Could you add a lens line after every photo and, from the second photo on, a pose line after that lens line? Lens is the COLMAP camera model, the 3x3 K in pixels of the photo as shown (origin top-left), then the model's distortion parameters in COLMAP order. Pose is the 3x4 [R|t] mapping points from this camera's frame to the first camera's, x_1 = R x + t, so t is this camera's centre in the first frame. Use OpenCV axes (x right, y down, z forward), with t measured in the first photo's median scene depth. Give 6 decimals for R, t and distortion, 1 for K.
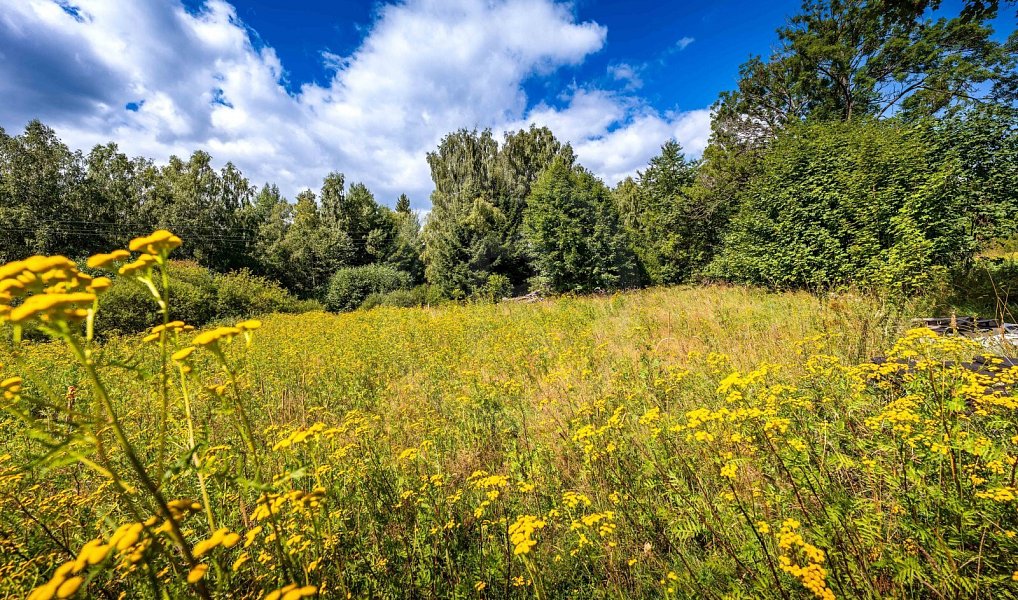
lens RADIAL K [[424.1, 0, 534.2], [0, 424.1, 304.0], [0, 0, 1]] dist [-0.035274, -0.000567]
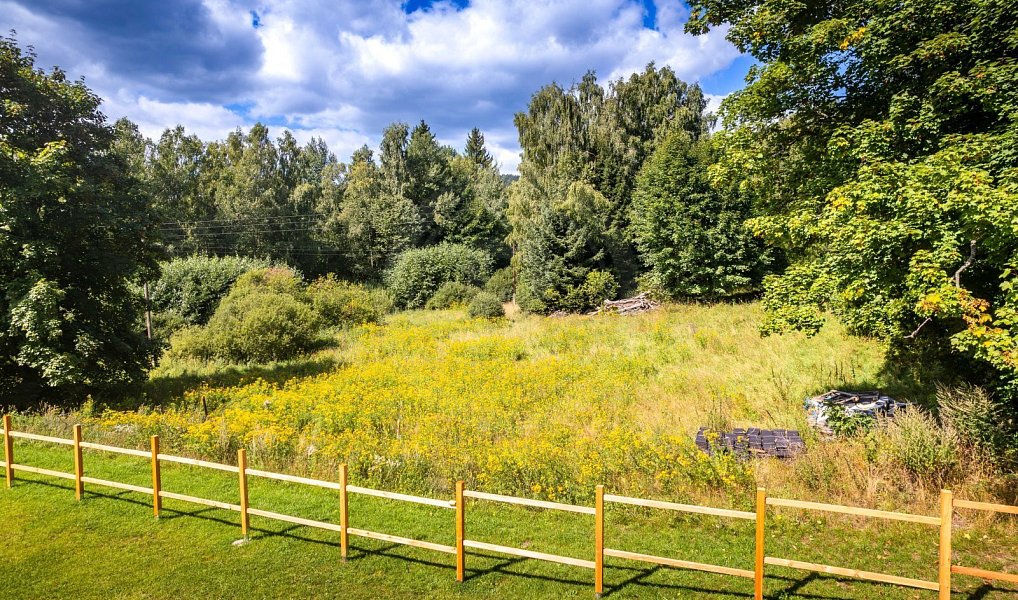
lens RADIAL K [[696.5, 0, 523.7], [0, 696.5, 305.0], [0, 0, 1]] dist [-0.039406, 0.008093]
pose [[0.975958, 0.018657, -0.217161, 0.069398], [-0.005243, 0.998051, 0.062186, -0.092539], [0.217898, -0.059552, 0.974153, -0.370975]]
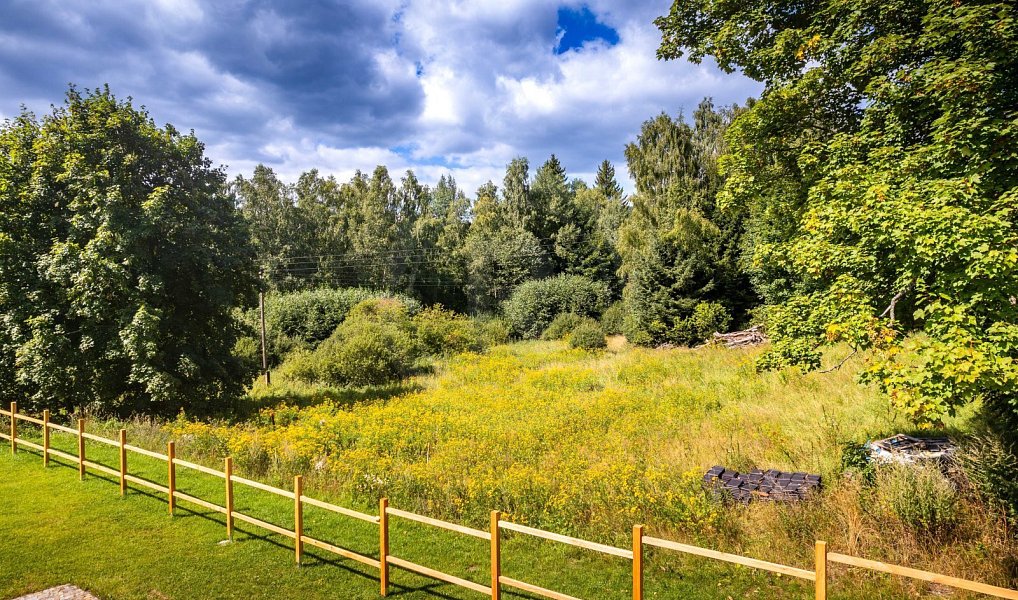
lens RADIAL K [[696.5, 0, 502.0], [0, 696.5, 293.3], [0, 0, 1]] dist [-0.039406, 0.008093]
pose [[0.895537, 0.005457, -0.444954, 0.153507], [-0.005712, 0.999983, 0.000767, -0.090957], [0.444951, 0.001855, 0.895553, -0.349063]]
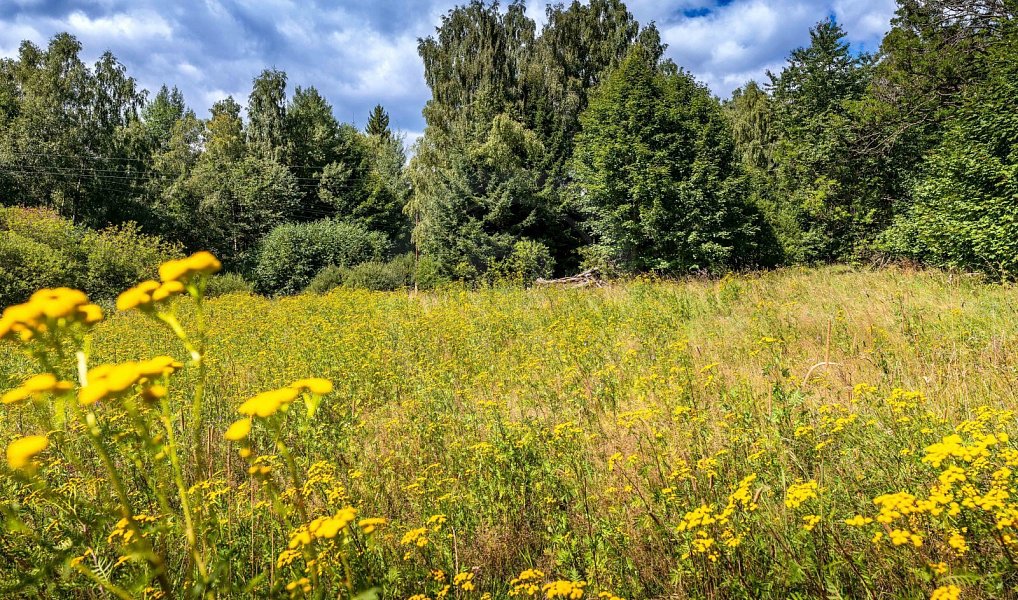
lens RADIAL K [[696.5, 0, 544.3], [0, 696.5, 306.3], [0, 0, 1]] dist [-0.039406, 0.008093]
pose [[0.997849, 0.026919, -0.059778, -0.003048], [-0.025382, 0.999331, 0.026318, -0.001664], [0.060446, -0.024744, 0.997865, -0.002040]]
